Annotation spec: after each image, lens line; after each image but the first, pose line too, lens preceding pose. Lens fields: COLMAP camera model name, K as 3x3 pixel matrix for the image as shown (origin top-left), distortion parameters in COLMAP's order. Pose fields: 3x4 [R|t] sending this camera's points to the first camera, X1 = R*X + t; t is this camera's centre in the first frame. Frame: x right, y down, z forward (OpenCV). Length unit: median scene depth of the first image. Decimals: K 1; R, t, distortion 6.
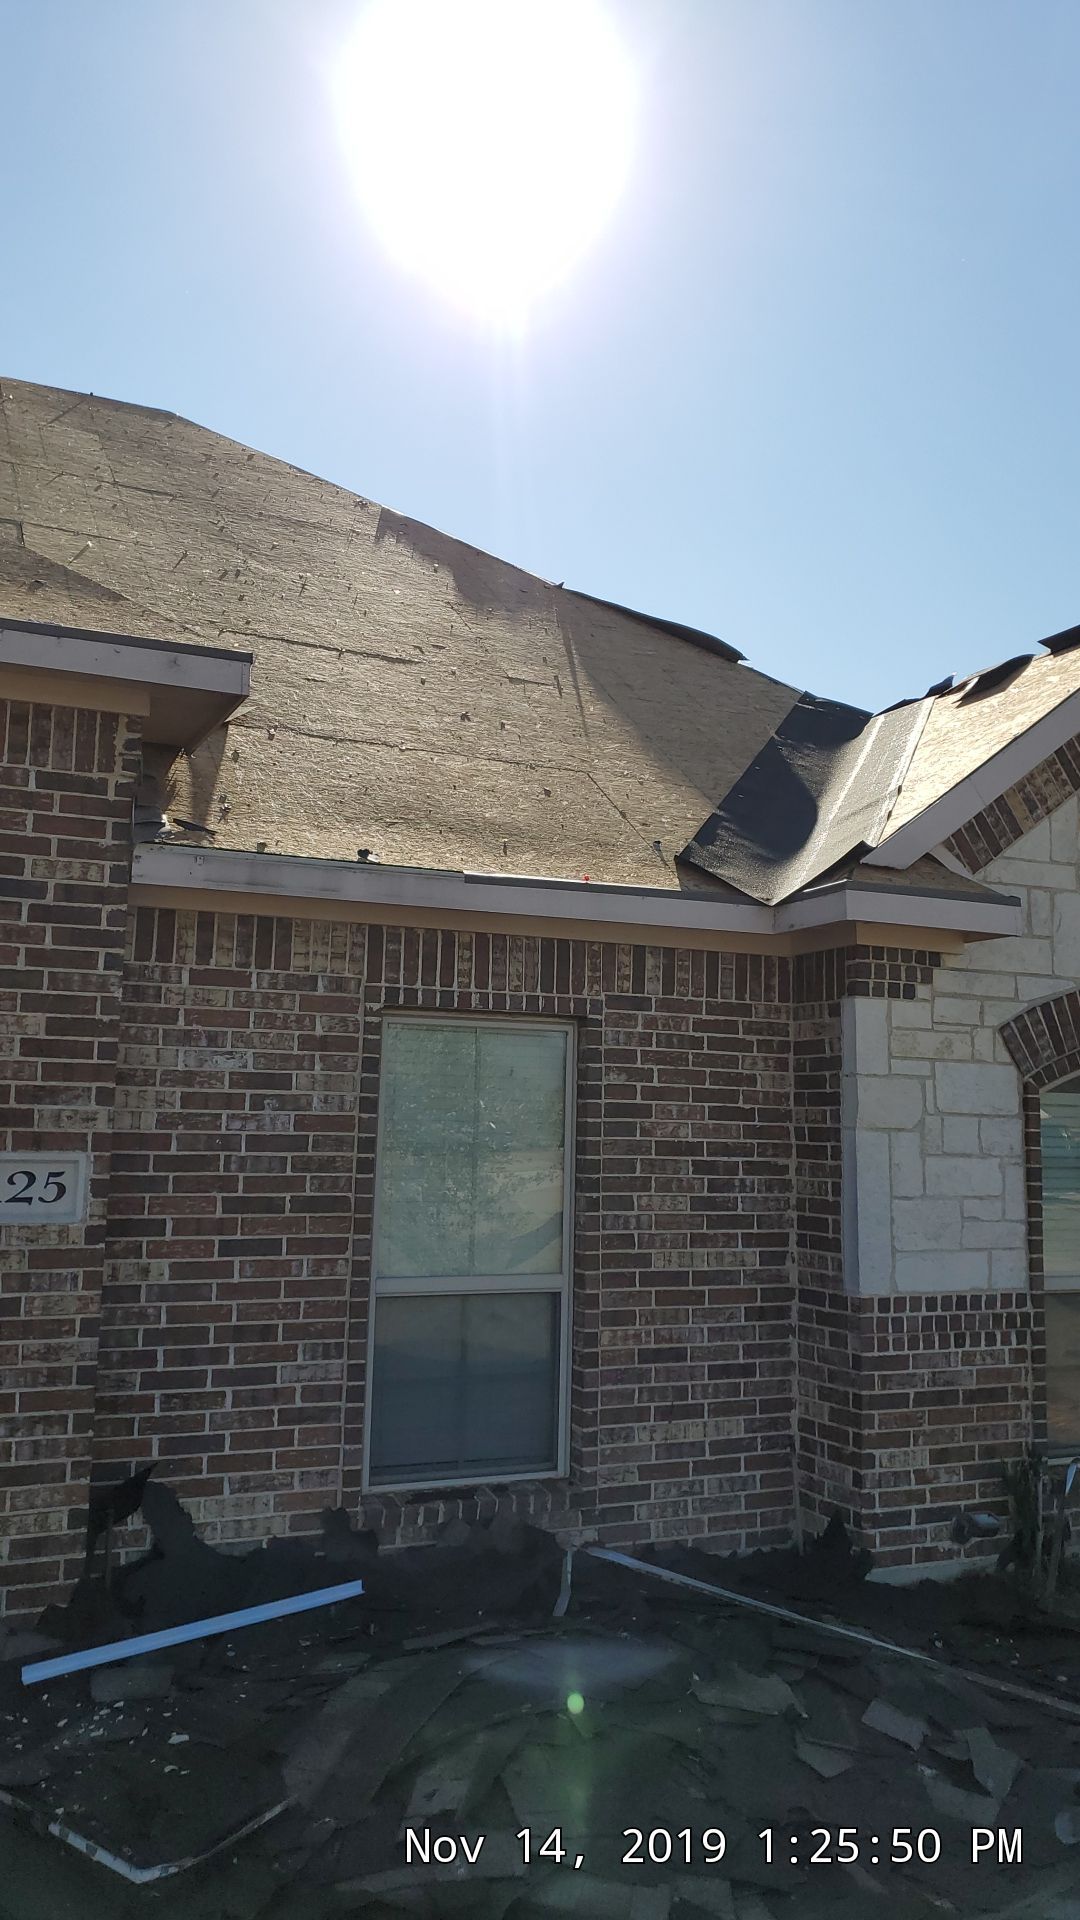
lens RADIAL K [[1507.6, 0, 537.7], [0, 1507.6, 912.8], [0, 0, 1]] dist [0.130101, -0.333731]
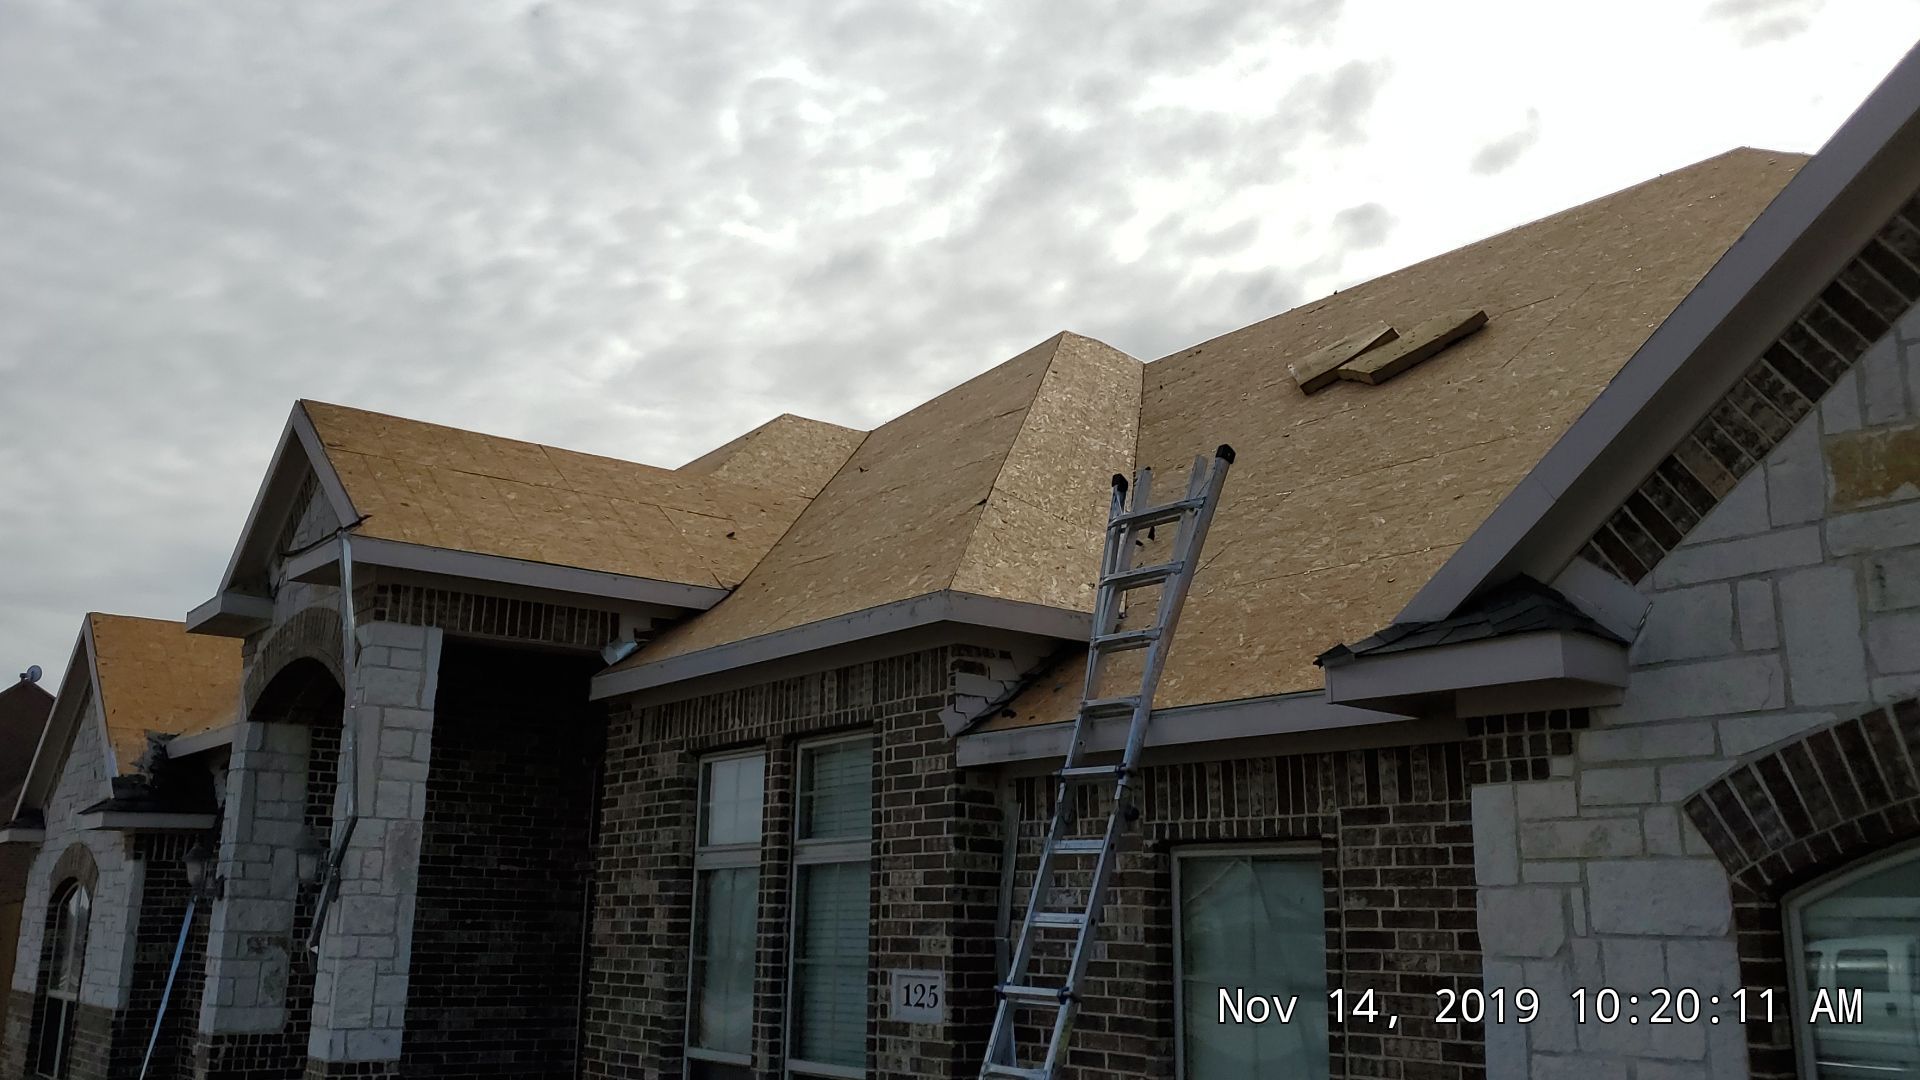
lens RADIAL K [[1680.7, 0, 960.0], [0, 1680.7, 540.0], [0, 0, 1]] dist [0.183786, -0.522504]
pose [[0.225110, -0.238286, -0.944746, 1.011800], [0.117937, 0.969168, -0.216344, 0.092073], [0.967169, -0.062719, 0.246272, 0.537761]]
